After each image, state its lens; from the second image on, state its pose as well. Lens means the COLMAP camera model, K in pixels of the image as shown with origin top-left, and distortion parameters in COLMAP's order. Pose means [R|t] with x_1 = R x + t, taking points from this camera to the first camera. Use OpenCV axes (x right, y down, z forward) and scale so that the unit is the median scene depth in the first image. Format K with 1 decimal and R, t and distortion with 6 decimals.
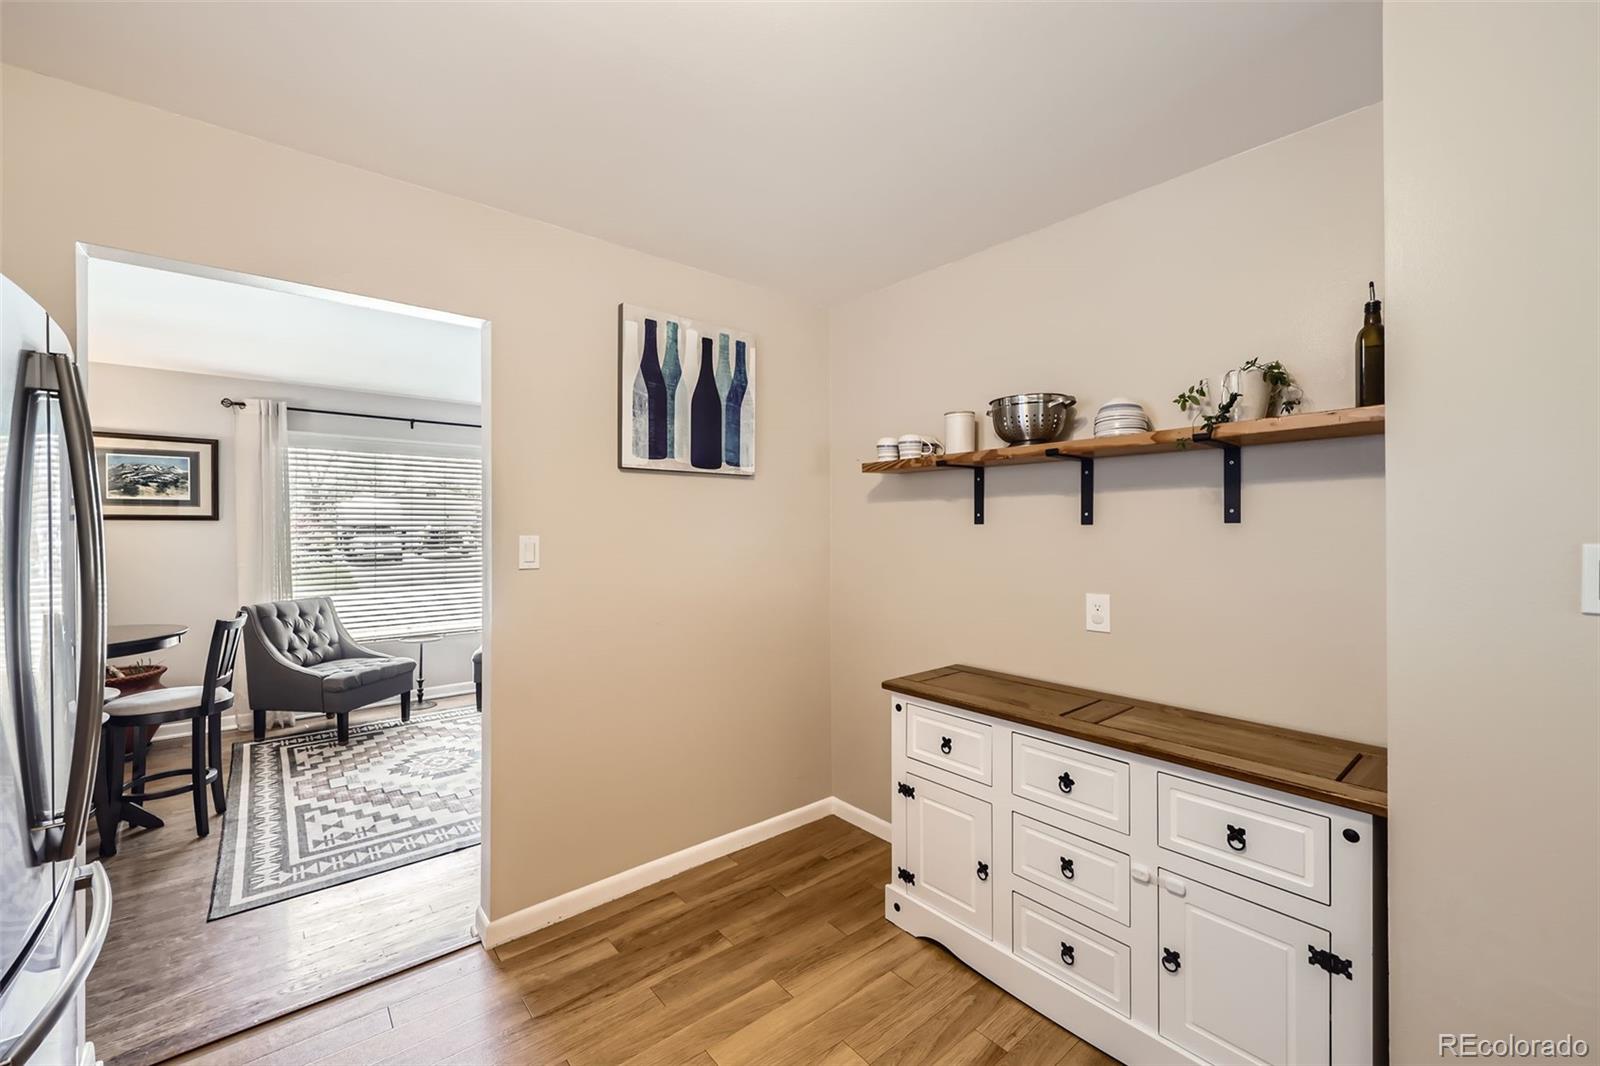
lens RADIAL K [[646.6, 0, 796.4], [0, 646.6, 529.5], [0, 0, 1]] dist [0.010378, 0.000001]
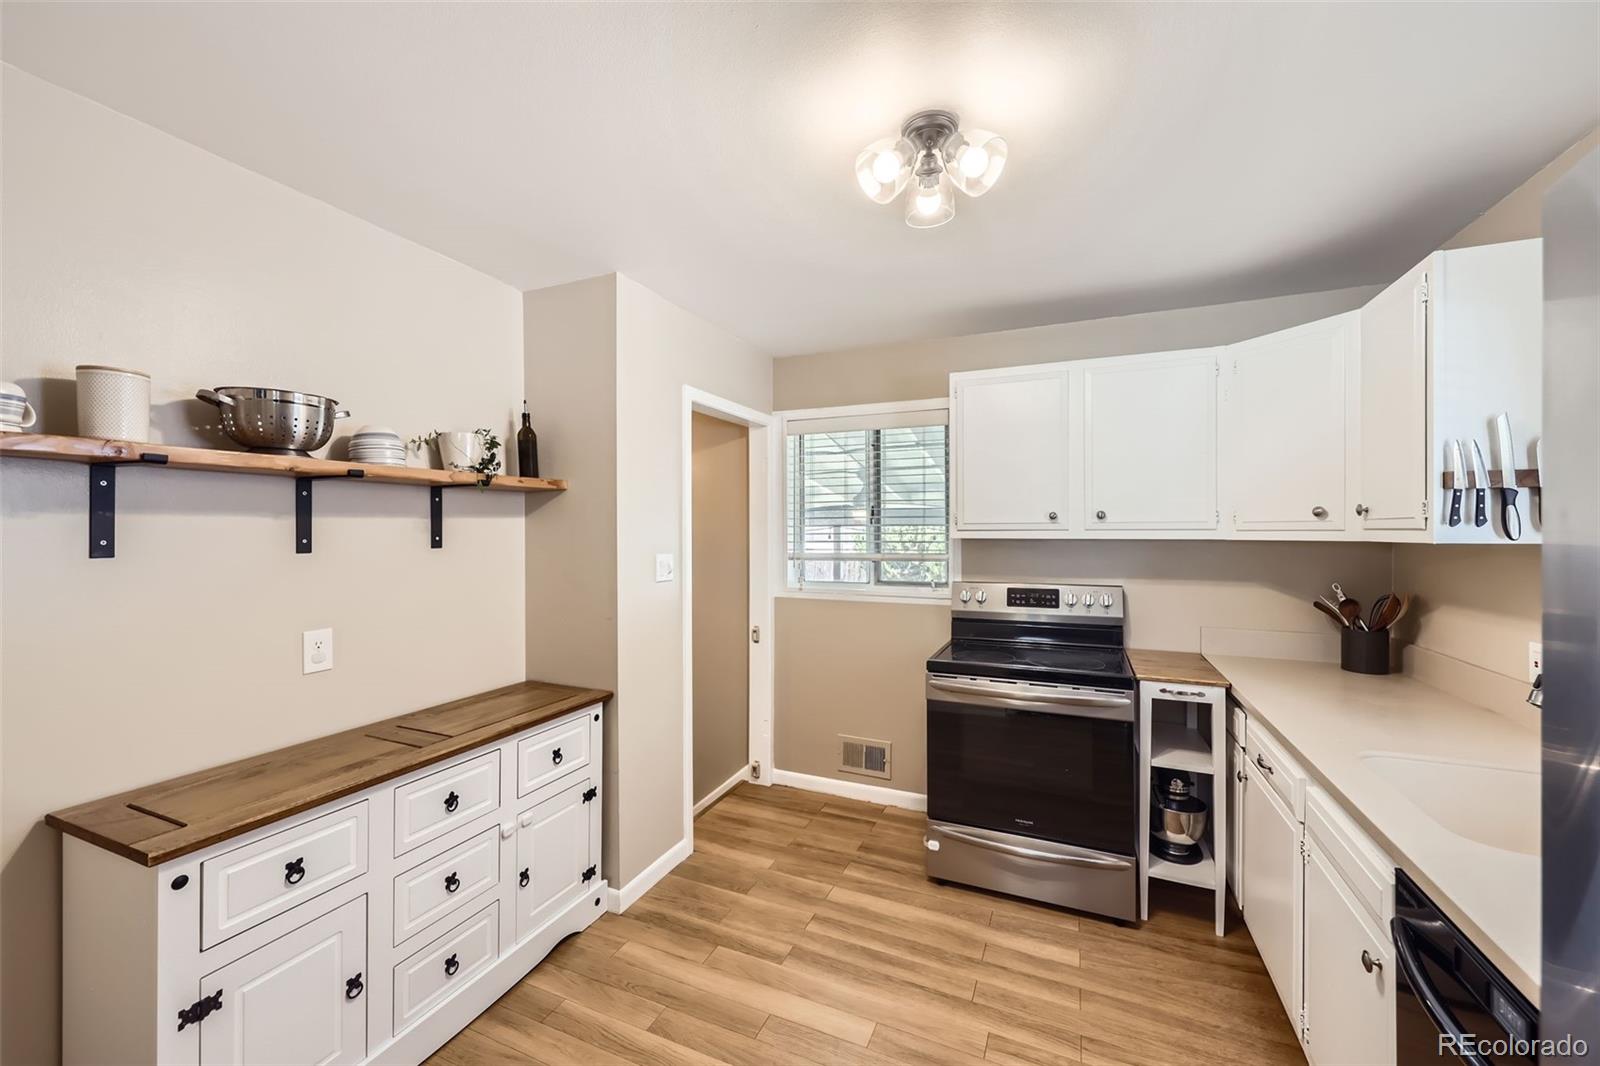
lens RADIAL K [[646.6, 0, 796.4], [0, 646.6, 529.5], [0, 0, 1]] dist [0.010378, 0.000001]
pose [[-0.451548, 0.001817, 0.892245, -0.726413], [0.003171, 0.999995, -0.000432, -0.042404], [-0.892241, 0.002635, -0.451552, 0.924914]]
